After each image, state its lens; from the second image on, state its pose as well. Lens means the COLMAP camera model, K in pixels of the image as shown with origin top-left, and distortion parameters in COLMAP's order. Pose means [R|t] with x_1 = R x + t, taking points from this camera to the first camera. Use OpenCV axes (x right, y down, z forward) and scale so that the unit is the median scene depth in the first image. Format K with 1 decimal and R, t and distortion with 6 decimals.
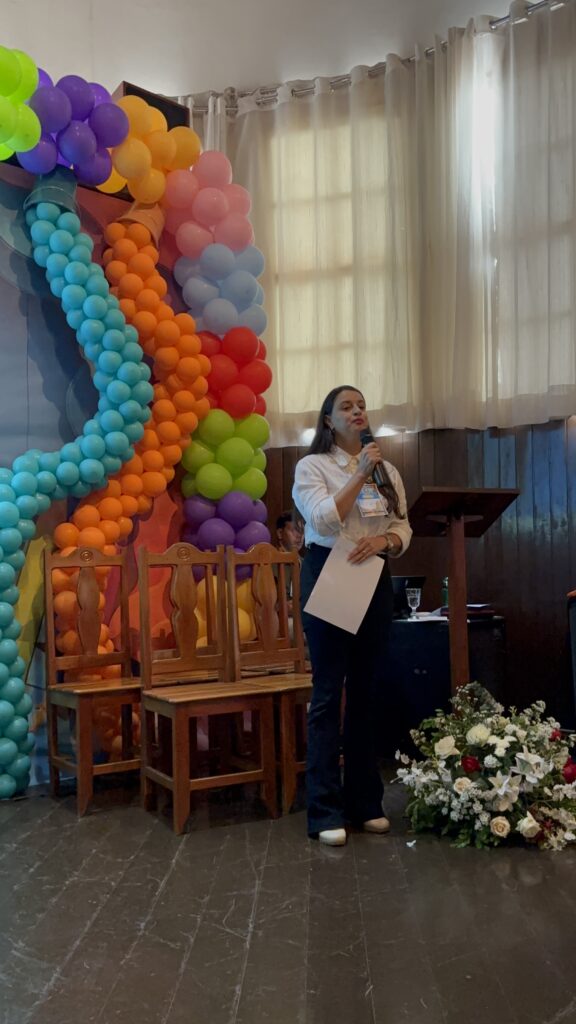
lens RADIAL K [[909.2, 0, 291.1], [0, 909.2, 524.6], [0, 0, 1]] dist [0.076382, -0.137279]
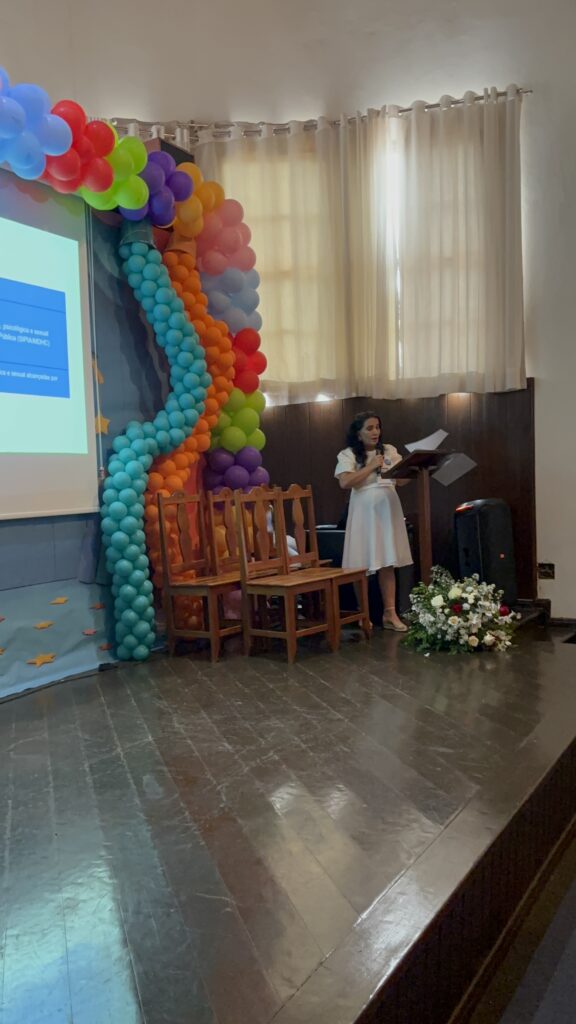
lens RADIAL K [[909.2, 0, 307.8], [0, 909.2, 523.6], [0, 0, 1]] dist [0.076382, -0.137279]
pose [[0.945492, -0.039949, 0.323185, -0.459200], [0.007376, 0.994819, 0.101391, -0.061805], [-0.325561, -0.093481, 0.940889, -0.401204]]
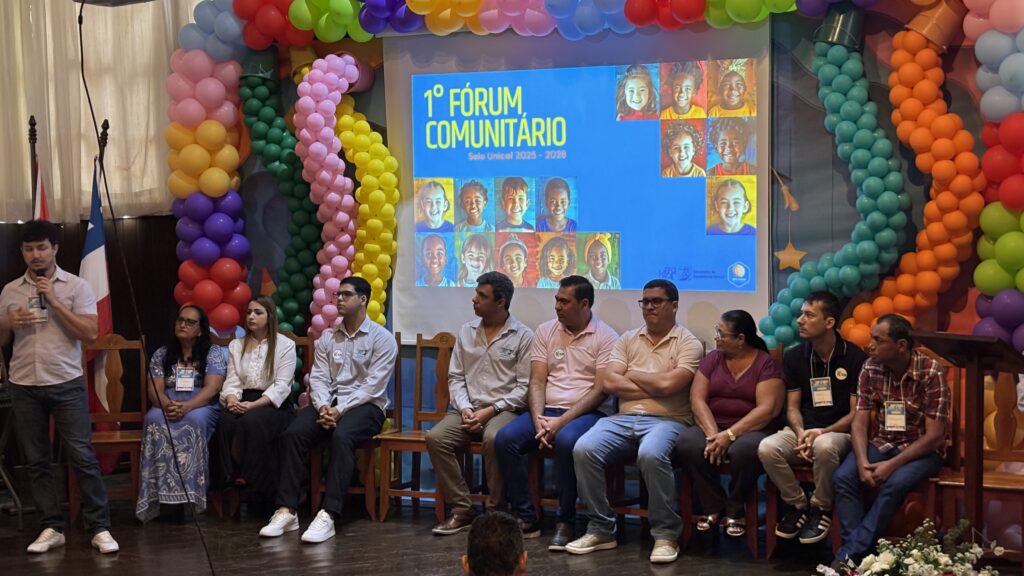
lens RADIAL K [[1536.4, 0, 515.8], [0, 1536.4, 327.9], [0, 0, 1]] dist [0.142909, 0.000000]
pose [[0.350275, 0.082723, -0.932987, 1.345507], [0.056755, 0.992388, 0.109297, -0.214324], [0.934926, -0.091235, 0.342913, -0.051782]]
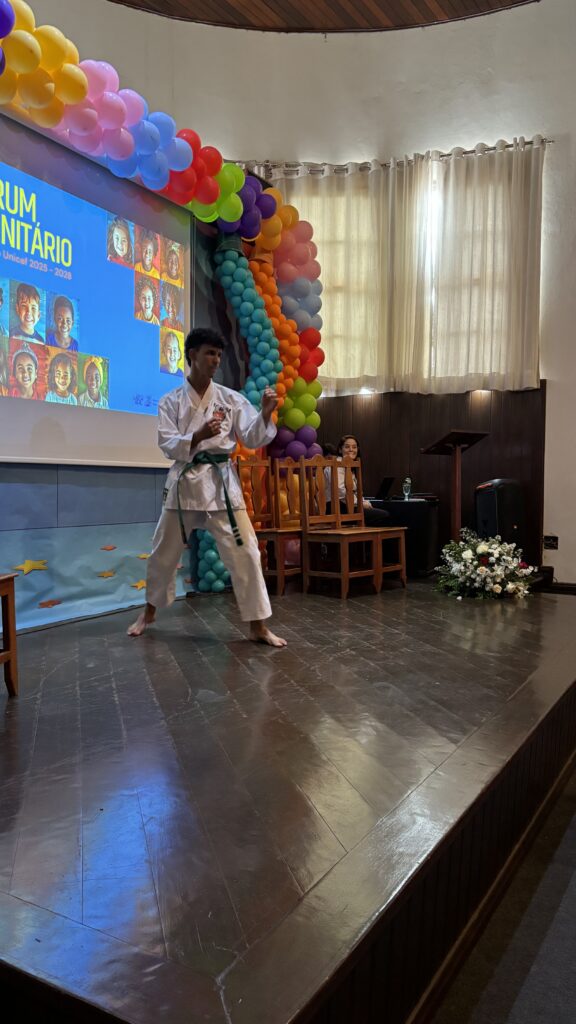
lens RADIAL K [[776.5, 0, 277.6], [0, 776.5, 514.7], [0, 0, 1]] dist [0.022622, -0.017076]
pose [[0.958704, 0.006526, 0.284332, -0.553614], [-0.031395, 0.996055, 0.082996, 0.013030], [-0.282668, -0.088495, 0.955127, -0.414869]]
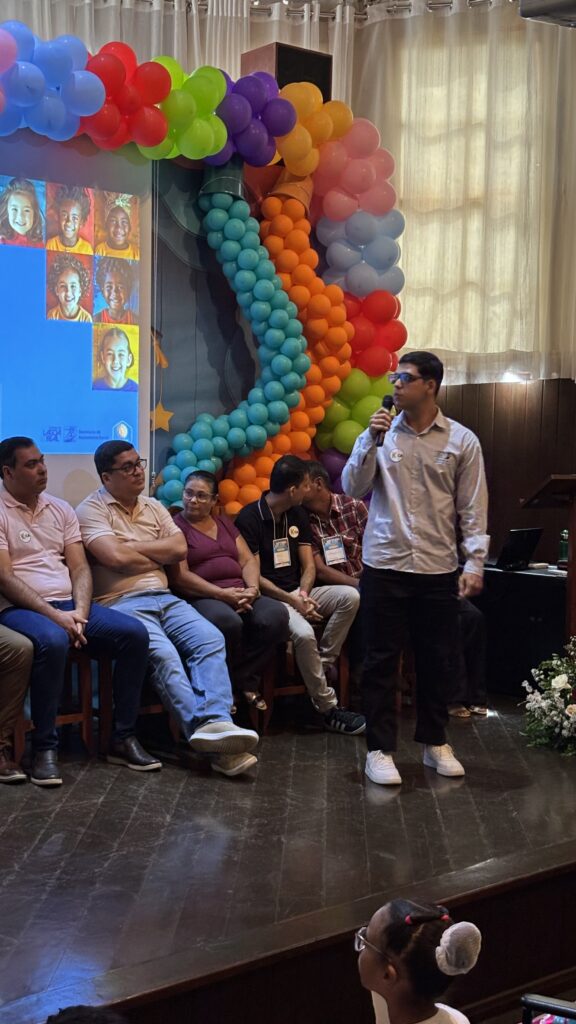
lens RADIAL K [[1536.4, 0, 279.0], [0, 1536.4, 514.4], [0, 0, 1]] dist [0.142909, 0.000000]
pose [[0.999502, 0.031546, 0.000030, -0.173712], [-0.031333, 0.992667, 0.116752, -0.173225], [0.003653, -0.116695, 0.993161, -0.842980]]
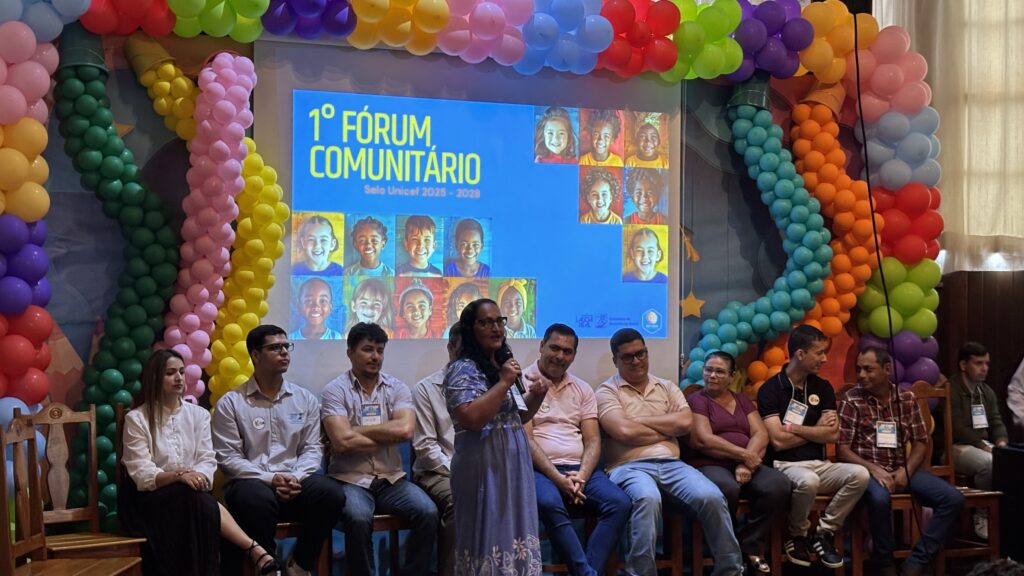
lens RADIAL K [[1536.4, 0, 507.0], [0, 1536.4, 312.4], [0, 0, 1]] dist [0.142909, 0.000000]
pose [[0.926774, 0.021711, -0.374991, 0.208954], [0.002353, 0.997973, 0.063596, -0.190967], [0.375612, -0.059822, 0.924844, -1.000107]]
